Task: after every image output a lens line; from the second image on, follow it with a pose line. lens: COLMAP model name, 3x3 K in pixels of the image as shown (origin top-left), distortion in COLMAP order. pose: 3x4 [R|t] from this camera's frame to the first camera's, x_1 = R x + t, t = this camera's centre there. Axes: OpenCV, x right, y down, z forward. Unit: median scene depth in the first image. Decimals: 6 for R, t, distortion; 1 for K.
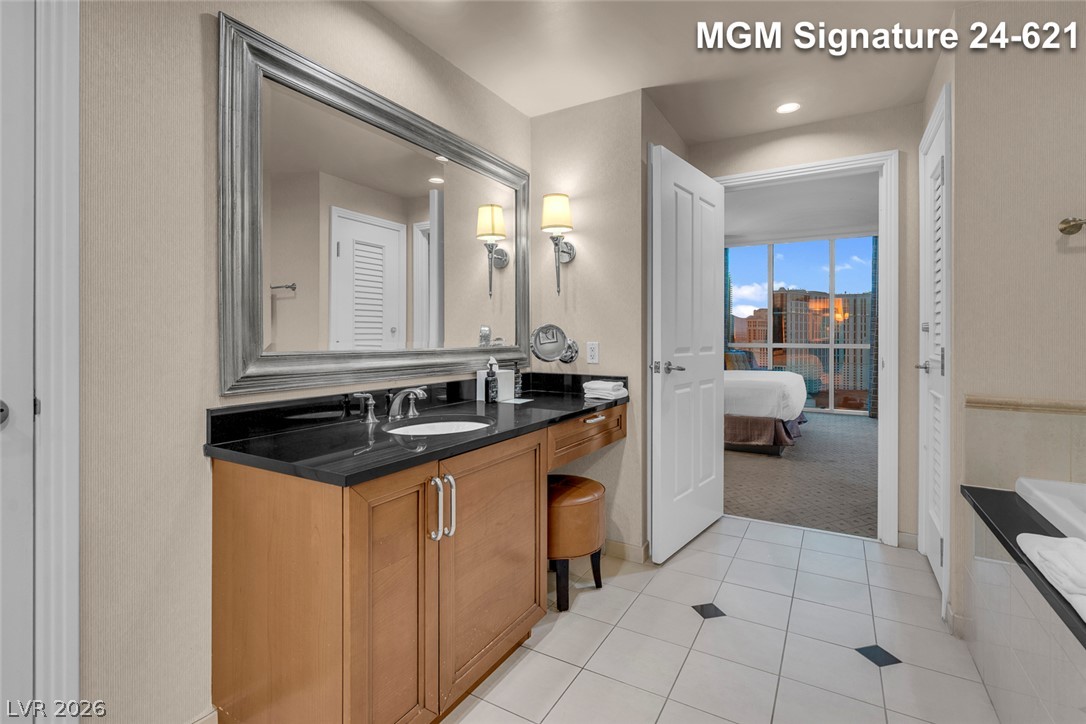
lens RADIAL K [[508.6, 0, 547.7], [0, 508.6, 334.1], [0, 0, 1]] dist [-0.006941, 0.005435]
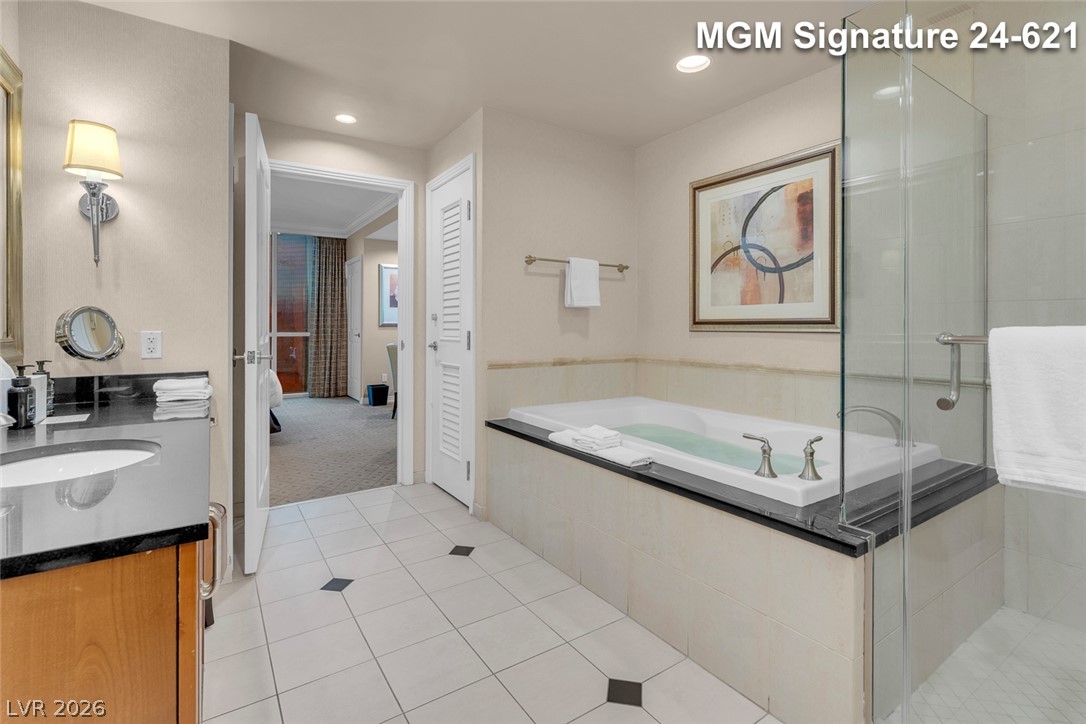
lens RADIAL K [[504.0, 0, 543.1], [0, 504.0, 325.9], [0, 0, 1]] dist [-0.002257, 0.000165]
pose [[0.445068, -0.002870, 0.895492, -0.352623], [-0.000117, 0.999995, 0.003262, 0.005864], [-0.895497, -0.001556, 0.445066, 0.130885]]
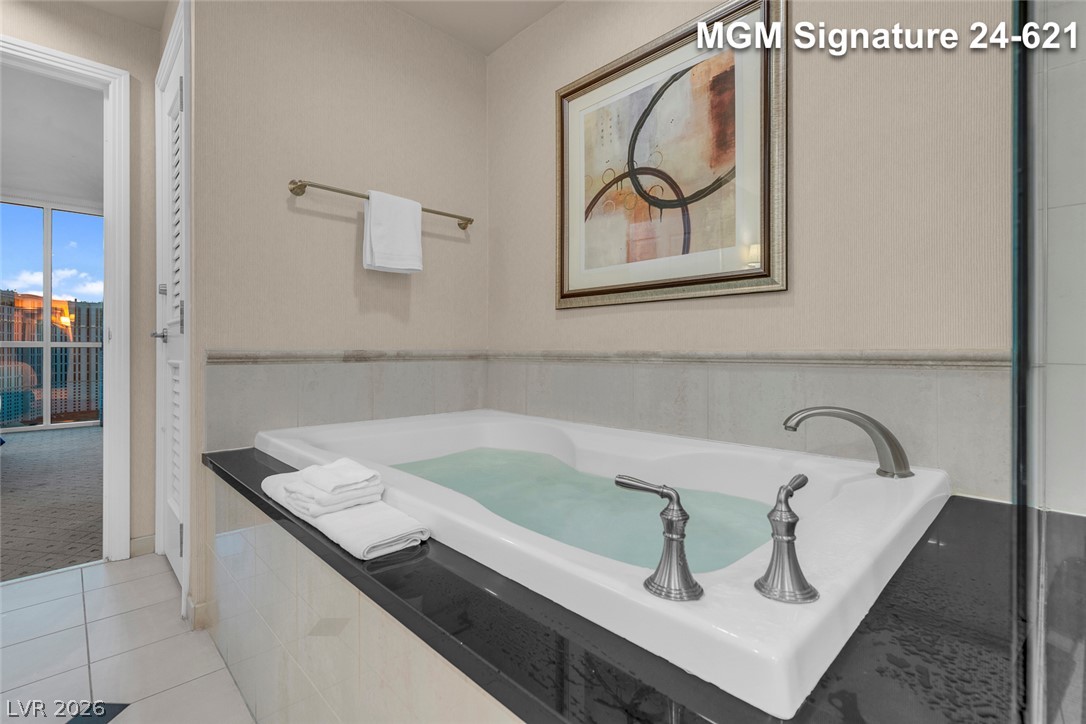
lens RADIAL K [[493.3, 0, 535.1], [0, 493.3, 349.4], [0, 0, 1]] dist [-0.002320, 0.000302]
pose [[0.286256, -0.002176, 0.958151, 0.126377], [0.001171, 0.999997, 0.001921, 0.088800], [-0.958152, 0.000572, 0.286258, 0.158654]]
